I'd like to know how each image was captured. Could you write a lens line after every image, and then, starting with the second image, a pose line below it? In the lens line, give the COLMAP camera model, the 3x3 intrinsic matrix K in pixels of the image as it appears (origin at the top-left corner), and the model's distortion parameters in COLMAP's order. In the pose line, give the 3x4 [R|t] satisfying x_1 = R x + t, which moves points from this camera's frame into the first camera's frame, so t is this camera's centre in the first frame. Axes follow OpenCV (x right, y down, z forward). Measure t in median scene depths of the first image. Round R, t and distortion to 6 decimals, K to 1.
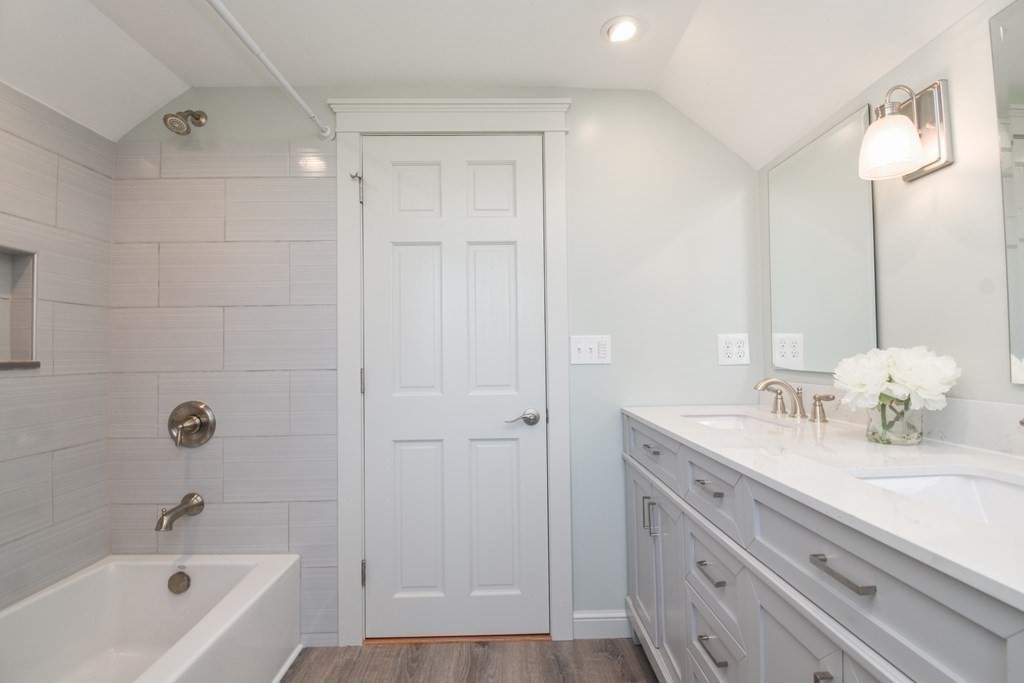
lens RADIAL K [[461.5, 0, 516.1], [0, 461.5, 338.4], [0, 0, 1]] dist [0.013805, -0.024014]
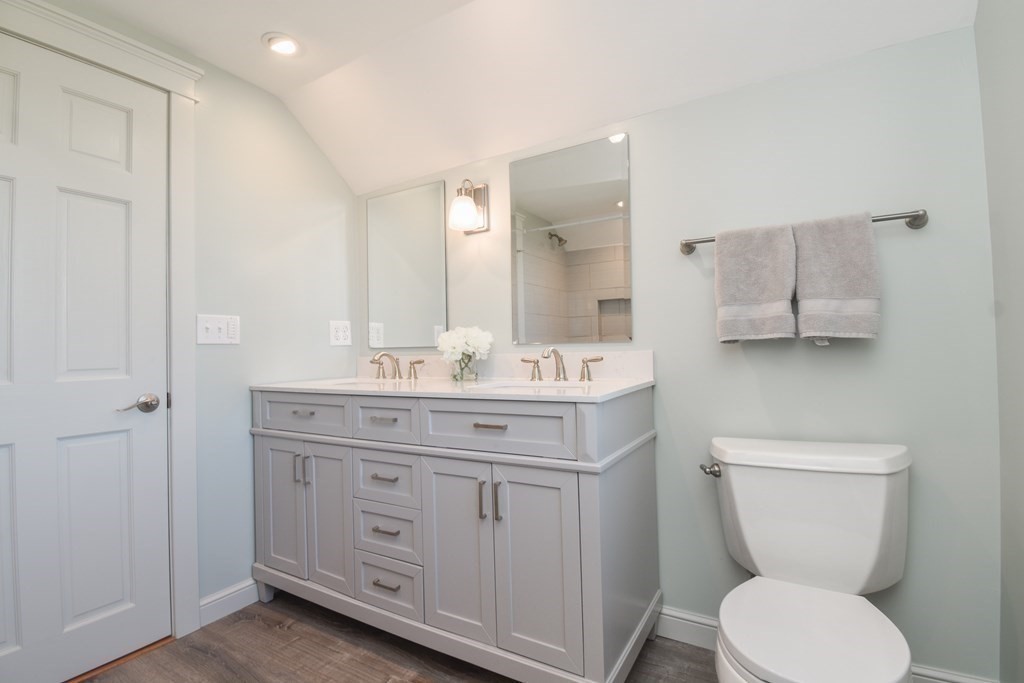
lens RADIAL K [[470.8, 0, 513.0], [0, 470.8, 337.3], [0, 0, 1]] dist [0.017039, -0.022147]
pose [[0.539926, 0.020323, 0.841467, -0.363672], [-0.010019, 0.999793, -0.017718, 0.054429], [-0.841653, 0.001136, 0.540018, -0.082446]]
